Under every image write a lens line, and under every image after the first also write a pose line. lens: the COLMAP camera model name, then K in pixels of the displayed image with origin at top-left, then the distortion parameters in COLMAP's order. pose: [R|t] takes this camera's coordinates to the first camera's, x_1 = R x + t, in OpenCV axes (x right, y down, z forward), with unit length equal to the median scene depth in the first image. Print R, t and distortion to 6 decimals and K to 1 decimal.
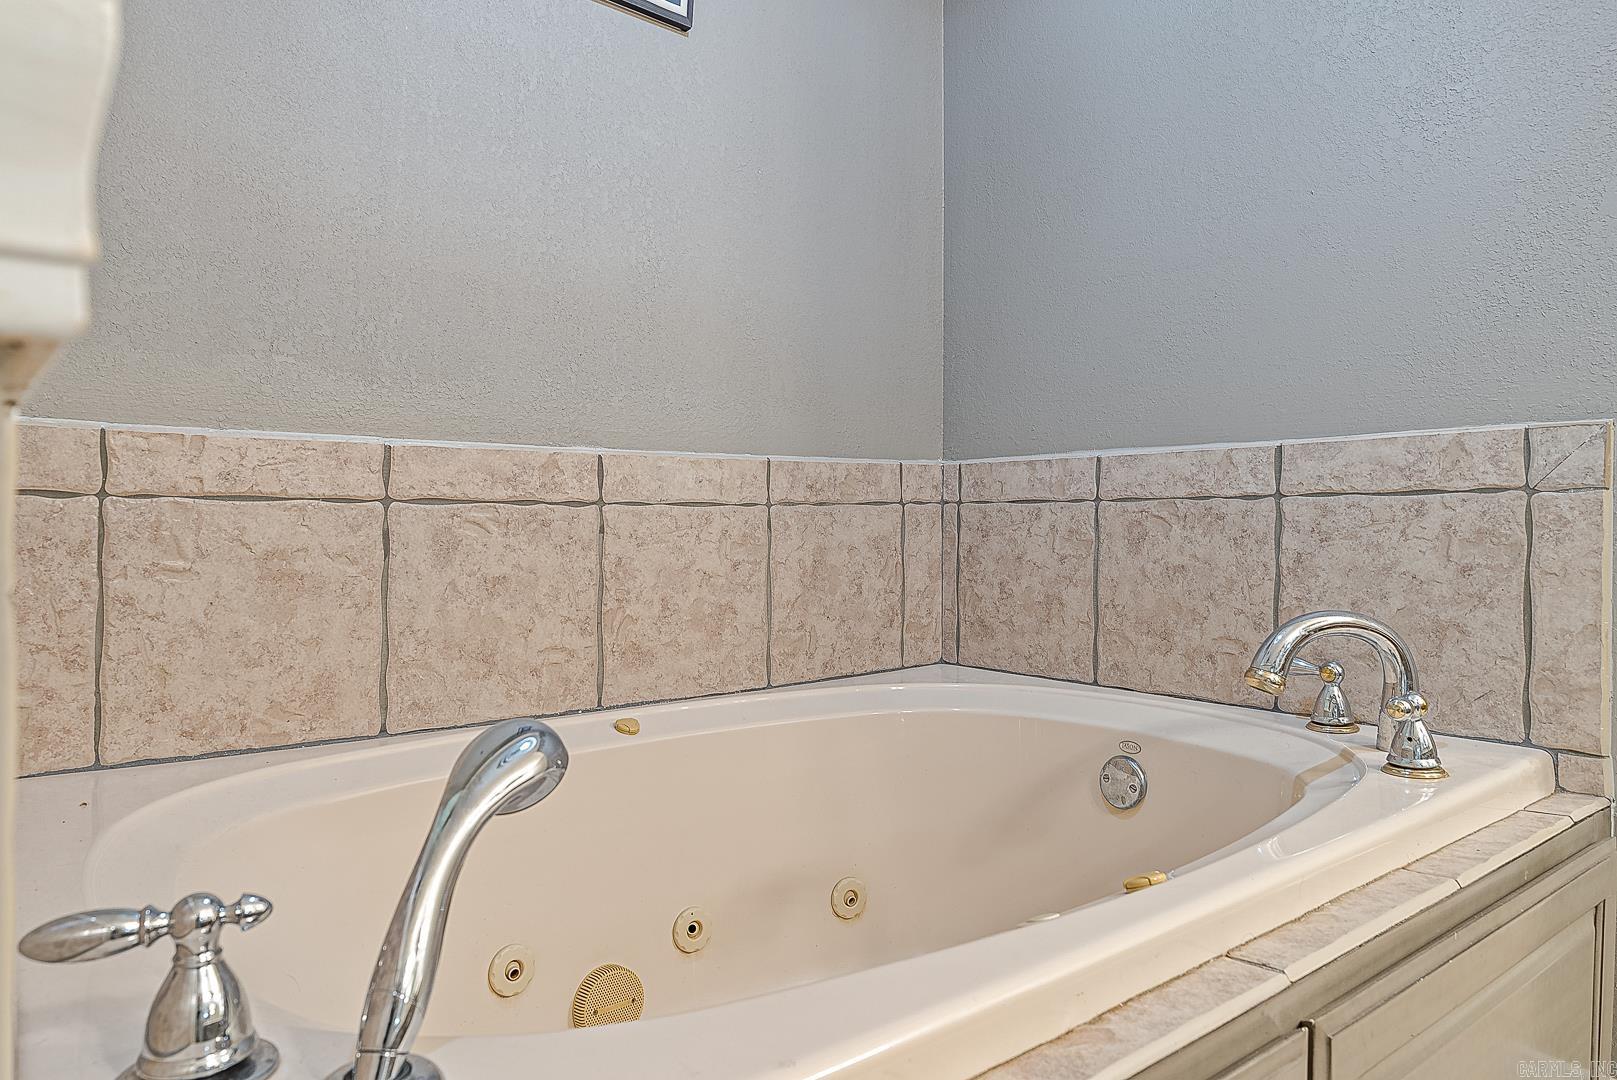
lens RADIAL K [[1051.2, 0, 836.3], [0, 1051.2, 507.2], [0, 0, 1]] dist [-0.004634, 0.000294]
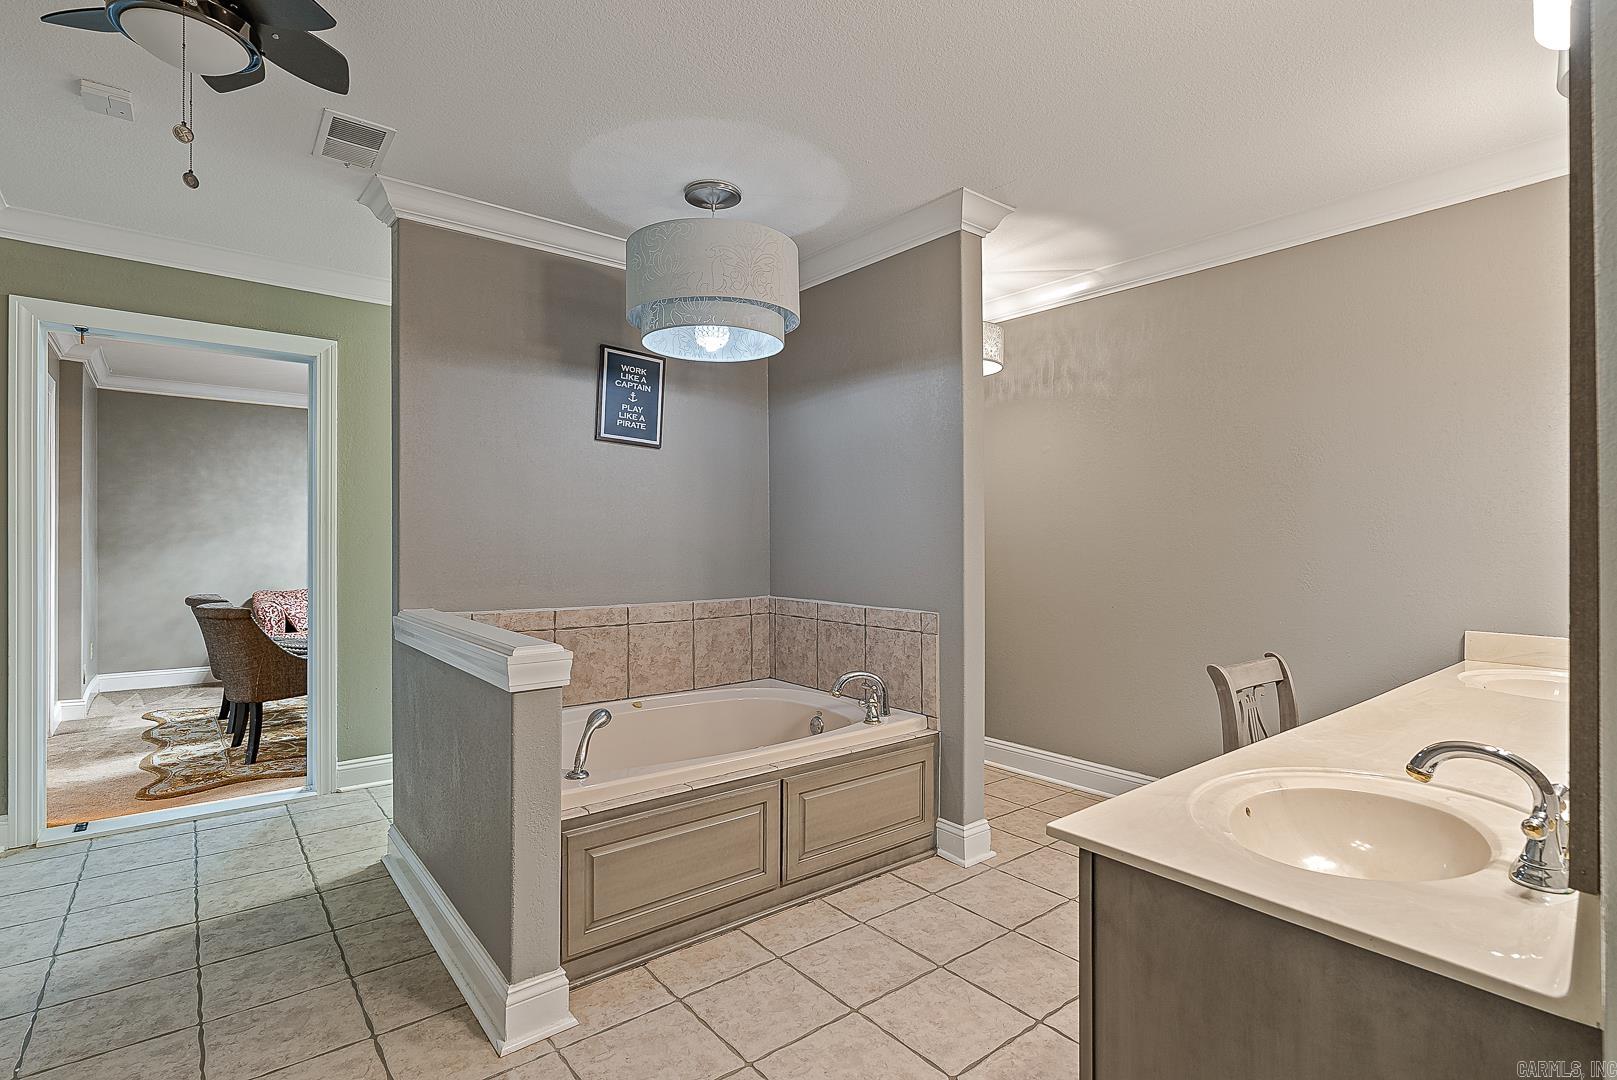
lens RADIAL K [[791.0, 0, 811.8], [0, 791.0, 543.5], [0, 0, 1]] dist [-0.008049, 0.003945]
pose [[0.999730, 0.001426, -0.023174, 0.284847], [-0.000953, 0.999791, 0.020401, -0.240680], [0.023198, -0.020373, 0.999523, -0.987875]]
